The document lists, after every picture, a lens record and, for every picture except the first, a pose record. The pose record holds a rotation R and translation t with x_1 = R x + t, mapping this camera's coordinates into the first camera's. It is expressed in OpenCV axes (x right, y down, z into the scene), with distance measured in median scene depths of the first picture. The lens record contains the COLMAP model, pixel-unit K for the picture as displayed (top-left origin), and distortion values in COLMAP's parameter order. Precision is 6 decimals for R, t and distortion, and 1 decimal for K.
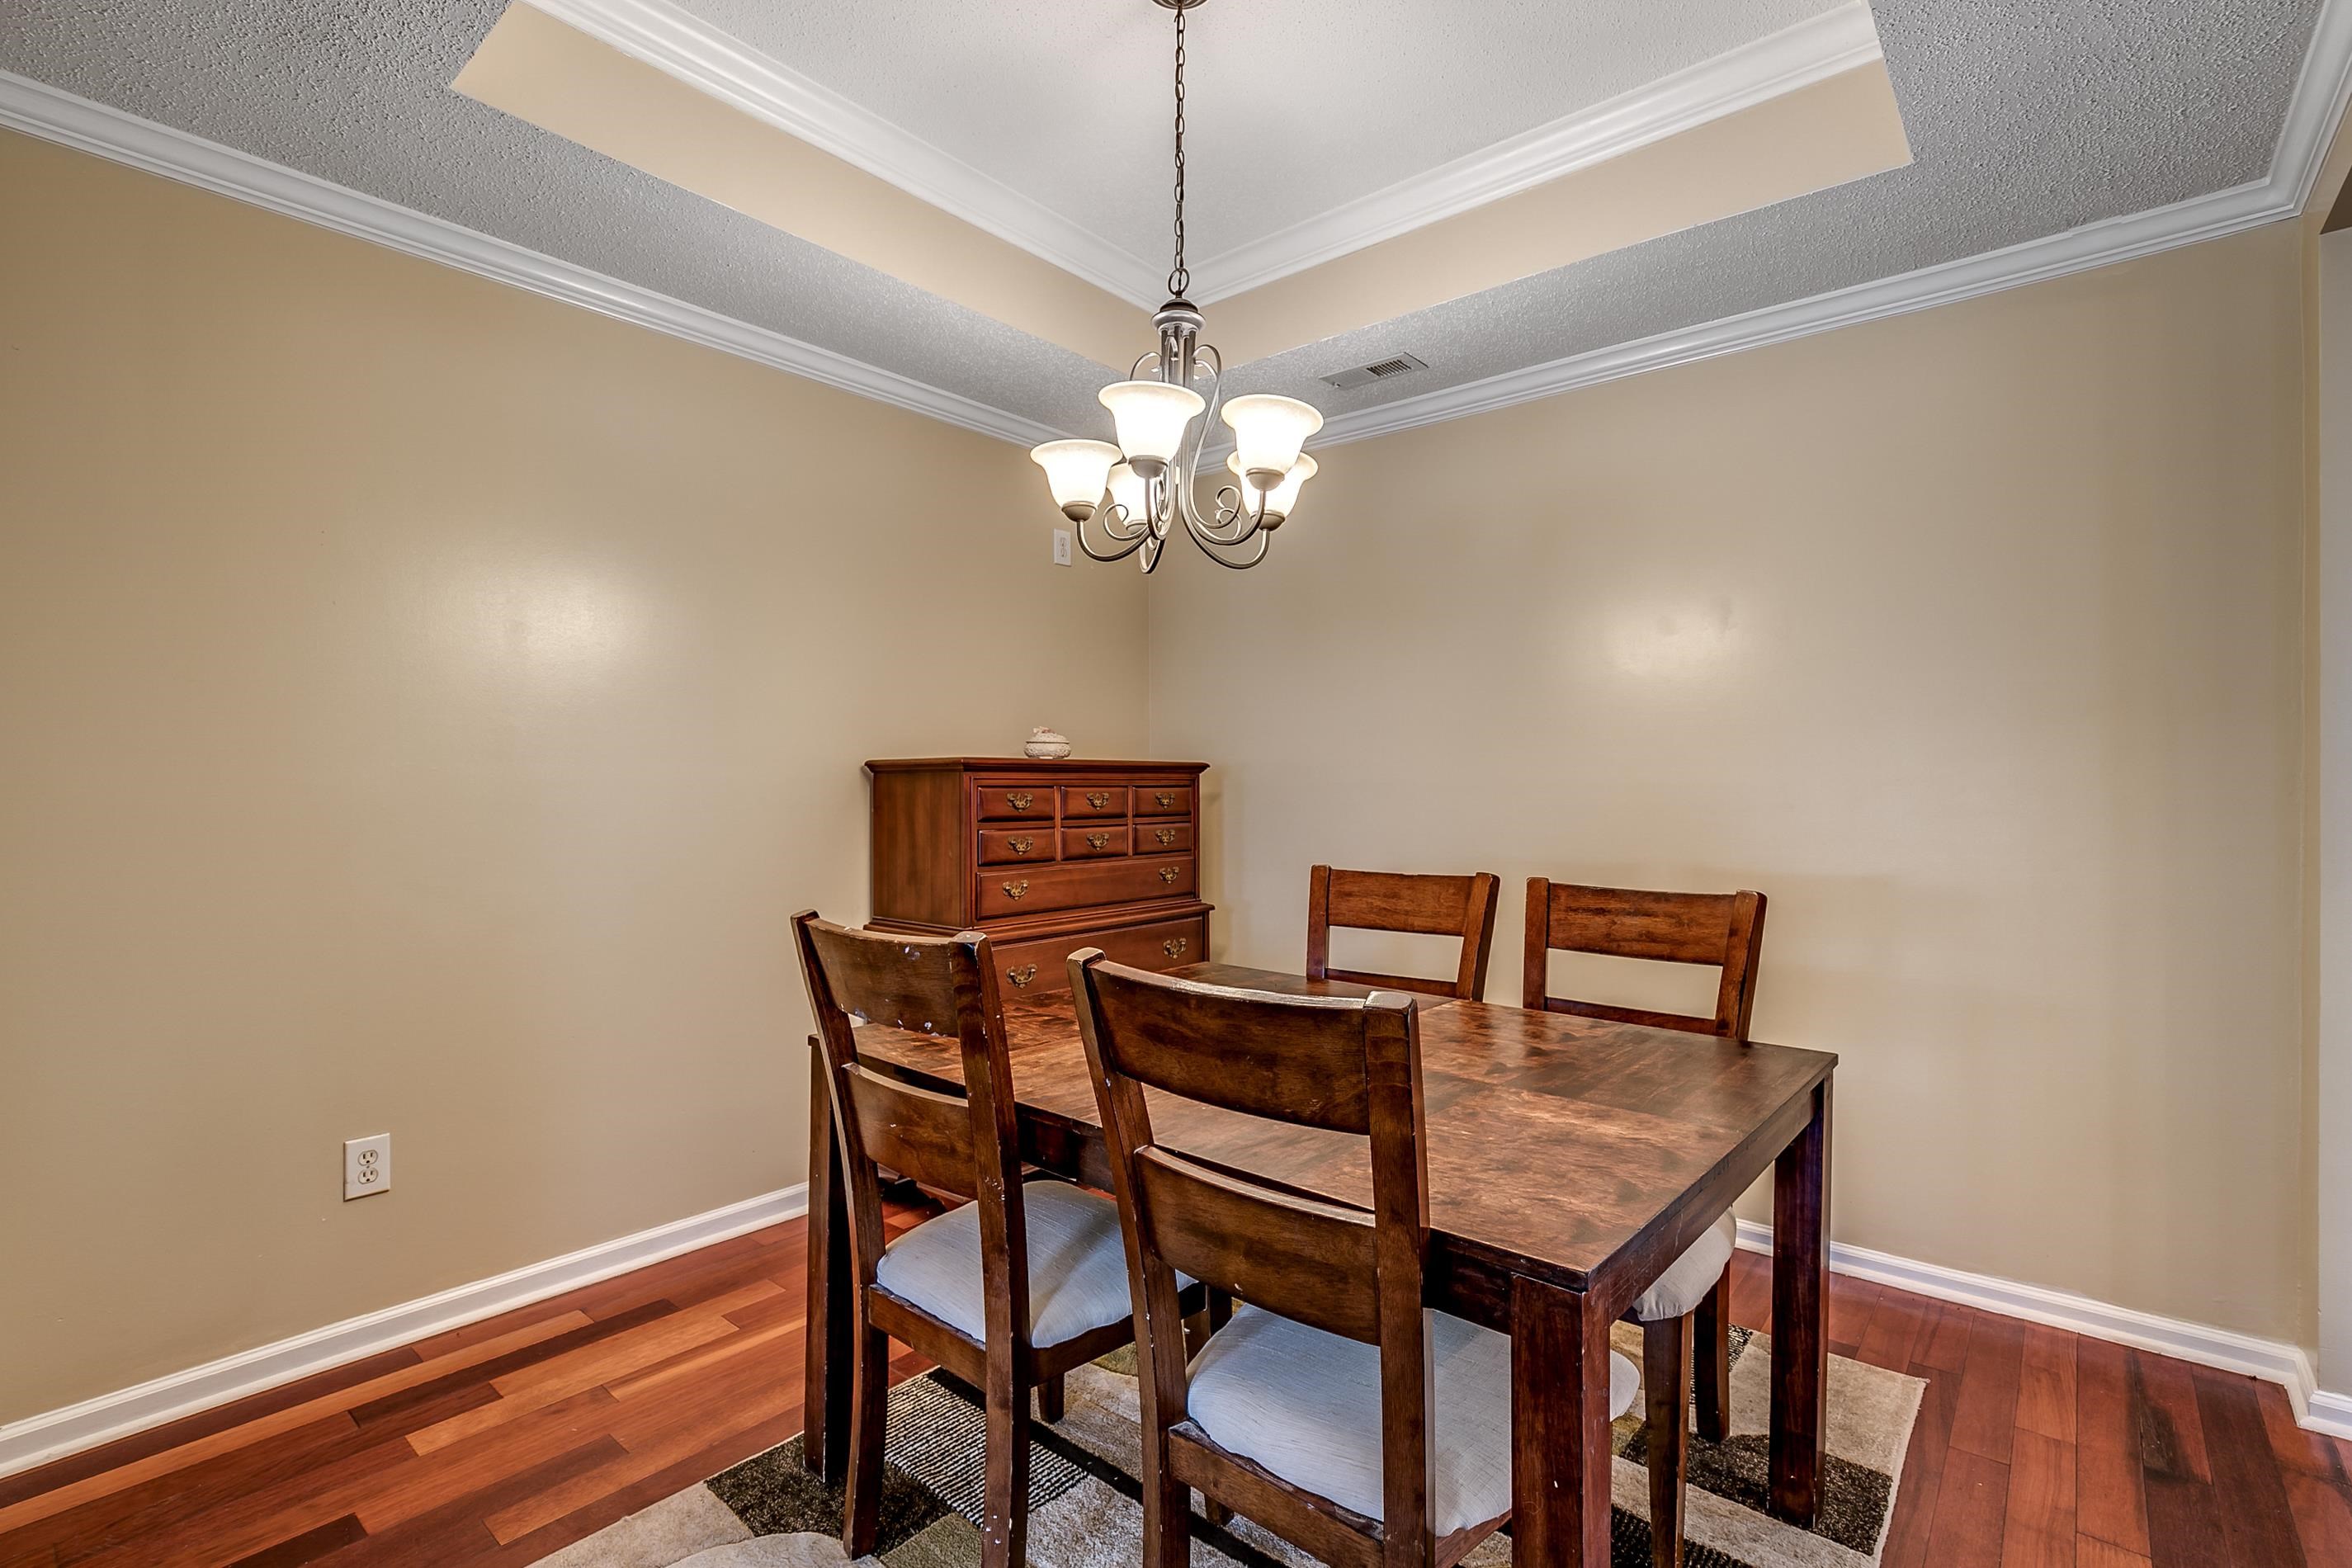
lens RADIAL K [[1077.2, 0, 1173.7], [0, 1077.2, 783.7], [0, 0, 1]] dist [-0.005349, -0.000389]
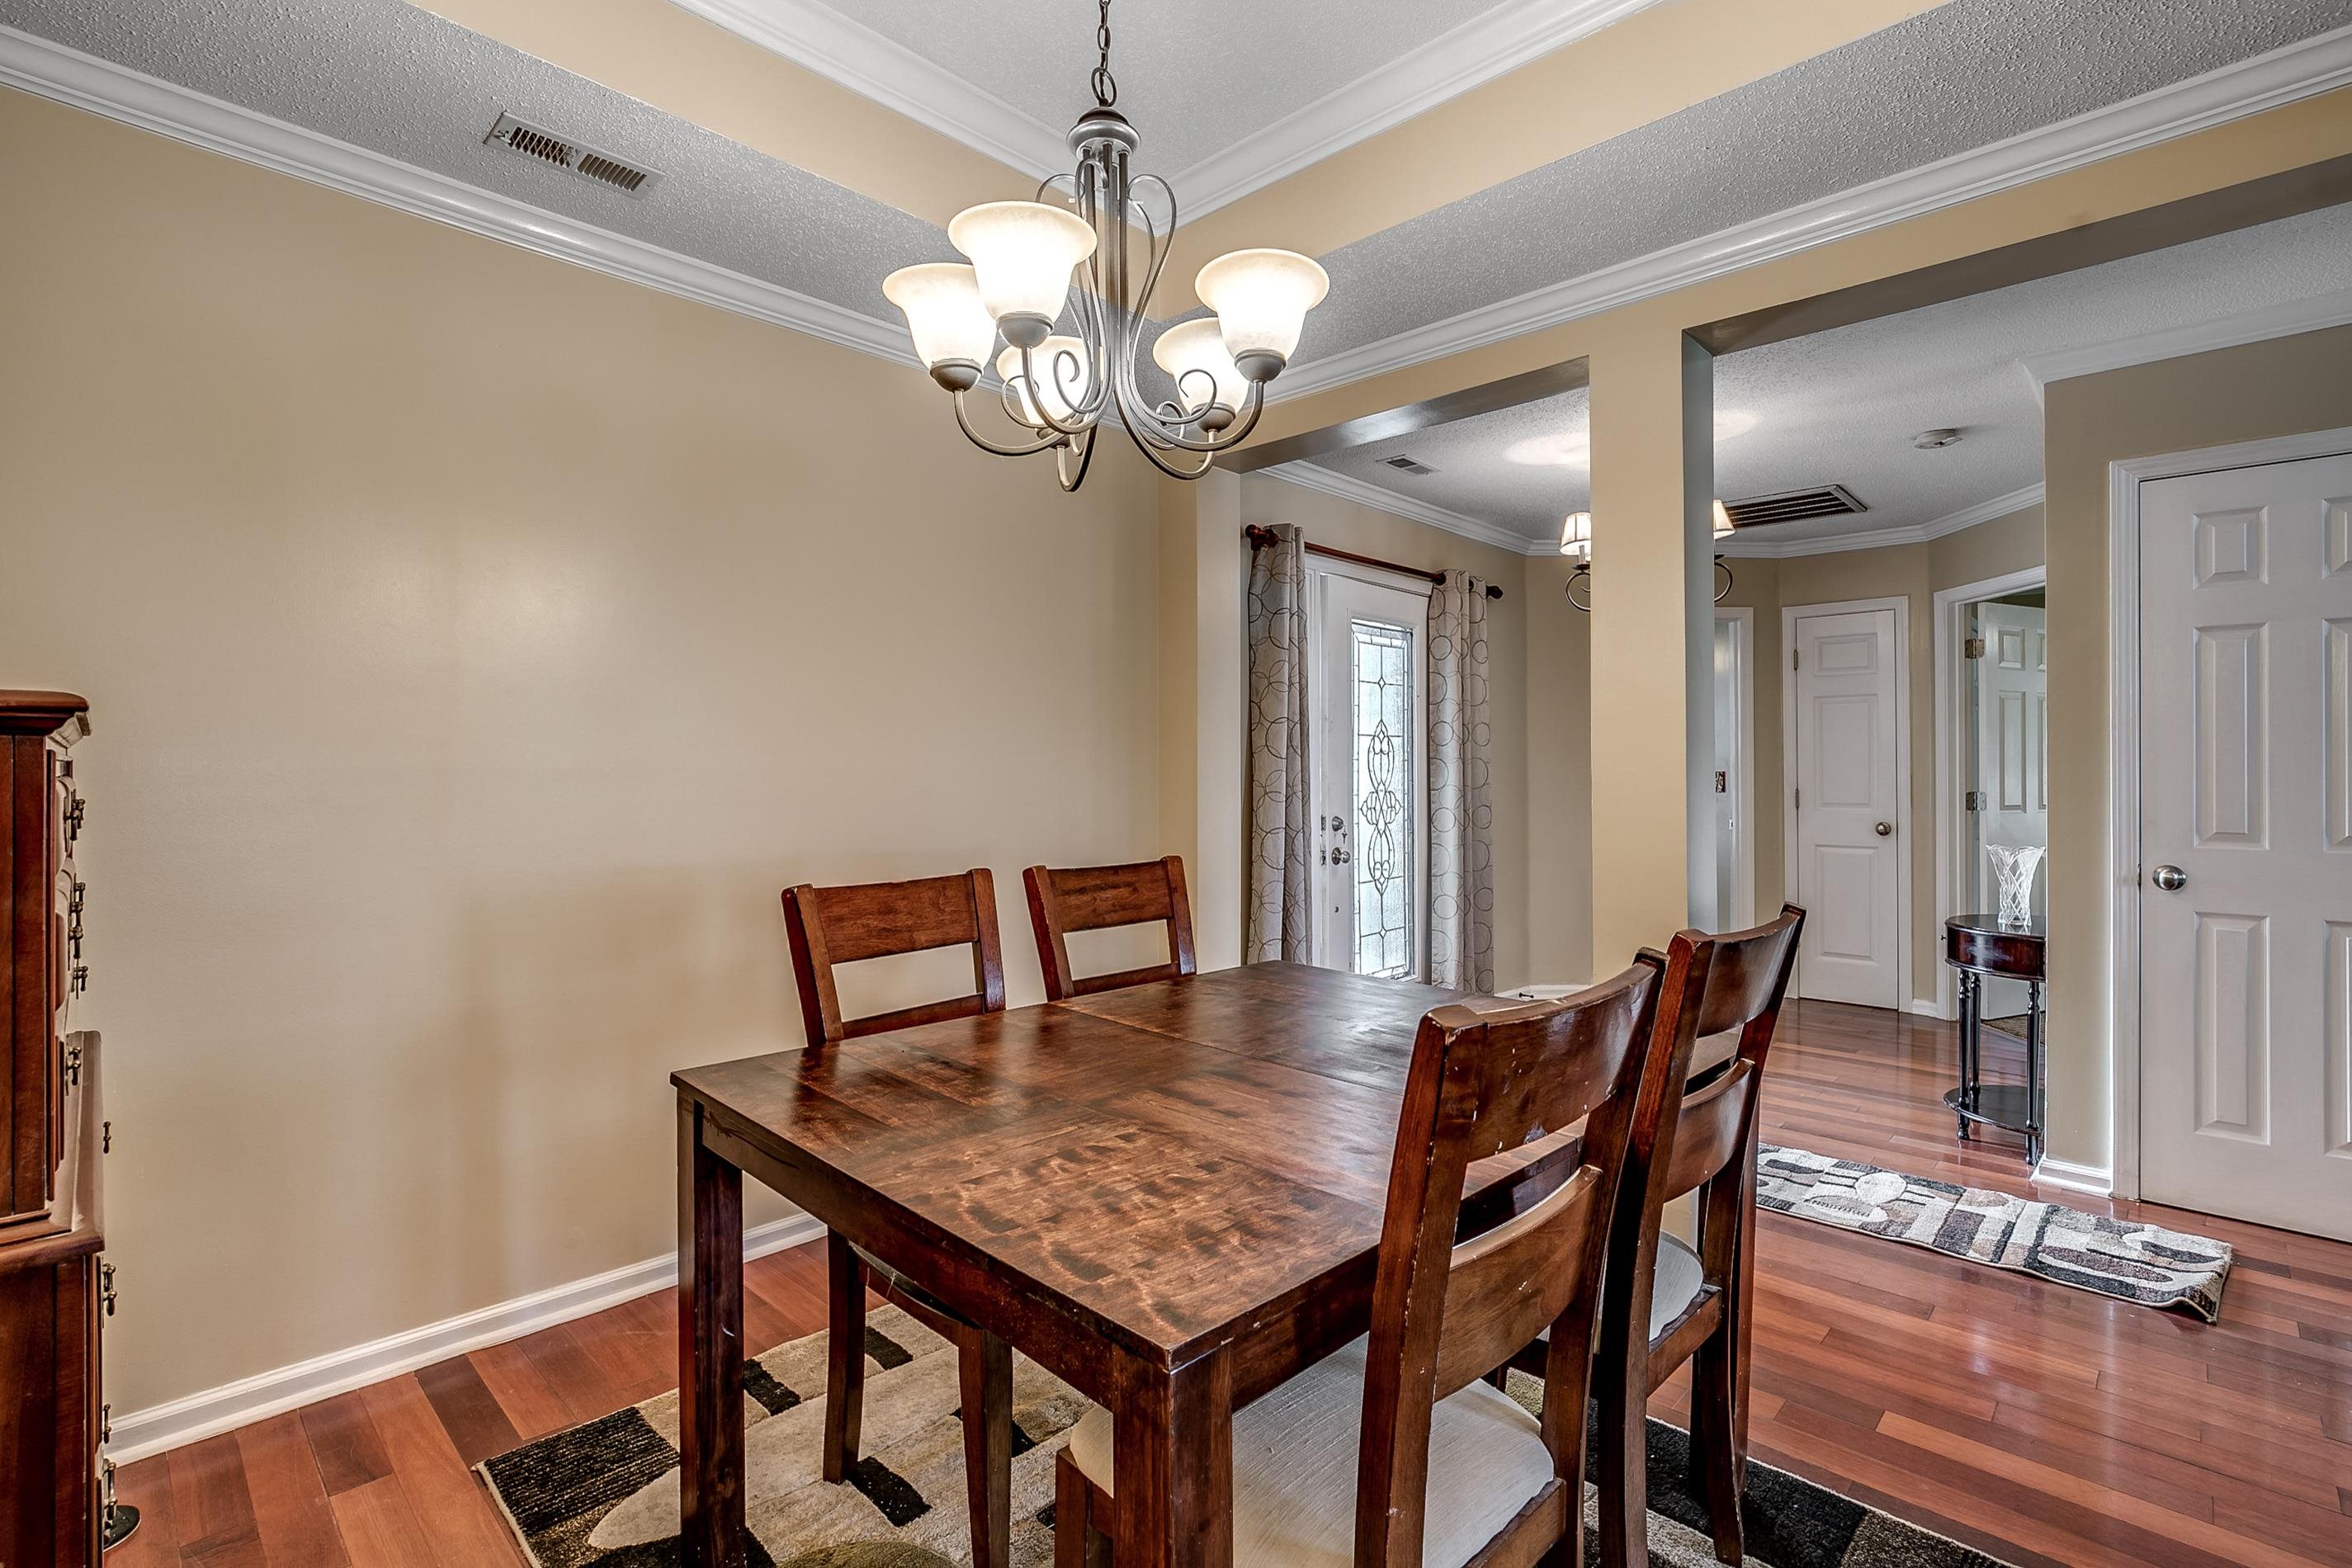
lens RADIAL K [[1077.2, 0, 1164.6], [0, 1077.2, 770.6], [0, 0, 1]] dist [-0.005349, -0.000389]
pose [[0.077623, 0.001957, 0.996981, -0.607400], [0.007083, 0.999972, -0.002514, 0.004206], [-0.996958, 0.007257, 0.077607, 0.781040]]
